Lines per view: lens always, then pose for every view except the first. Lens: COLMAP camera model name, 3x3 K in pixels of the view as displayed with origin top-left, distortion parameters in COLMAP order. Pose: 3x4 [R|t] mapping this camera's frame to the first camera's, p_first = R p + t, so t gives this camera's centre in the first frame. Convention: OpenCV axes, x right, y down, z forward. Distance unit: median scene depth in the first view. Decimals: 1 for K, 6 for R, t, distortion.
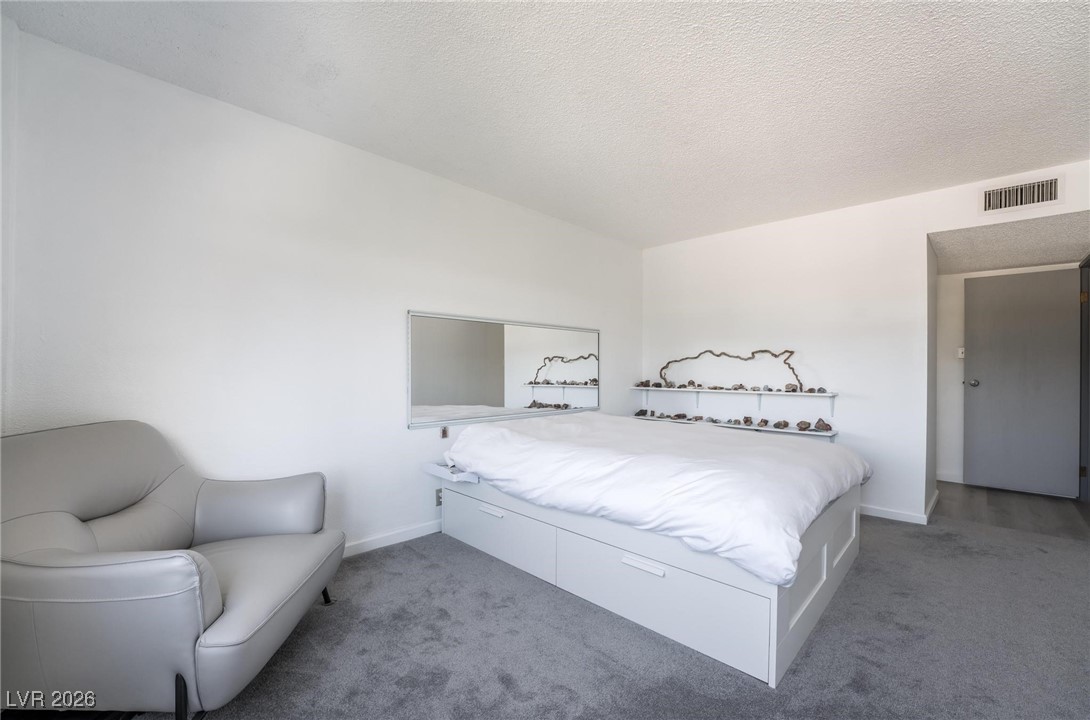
lens RADIAL K [[445.5, 0, 544.9], [0, 445.5, 366.1], [0, 0, 1]] dist [-0.009028, 0.000013]
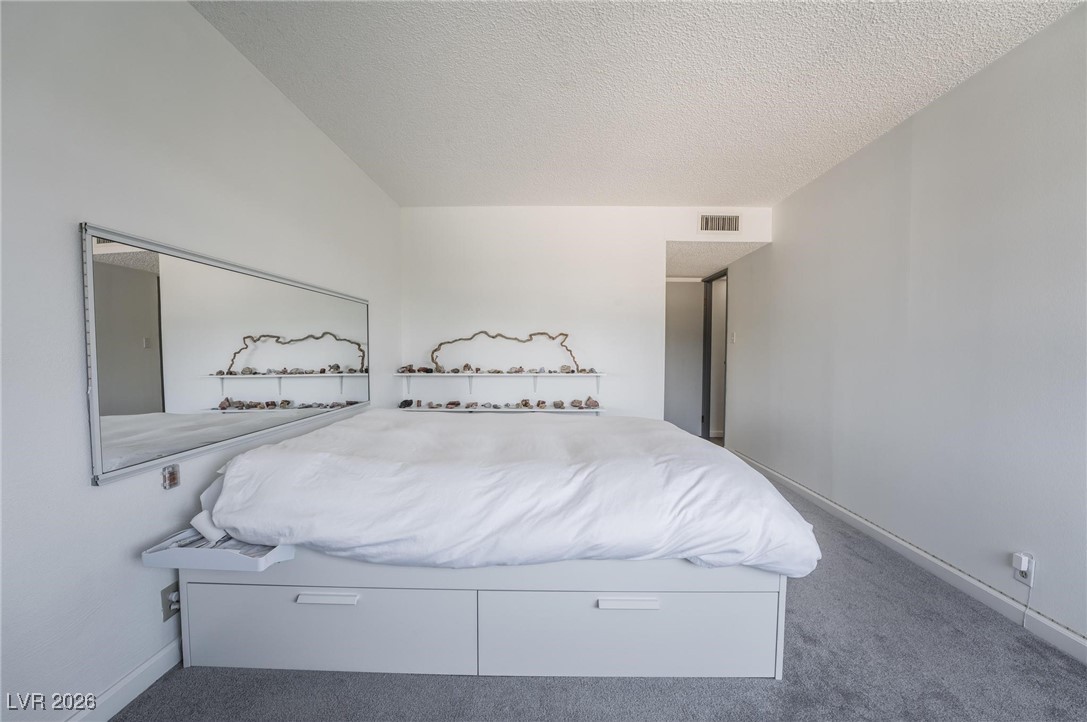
lens RADIAL K [[443.2, 0, 540.6], [0, 443.2, 367.7], [0, 0, 1]] dist [-0.022081, 0.000103]
pose [[0.732225, -0.029812, 0.680410, -0.188064], [-0.000242, 0.999030, 0.044032, -0.000225], [-0.681062, -0.032406, 0.731508, 0.254453]]
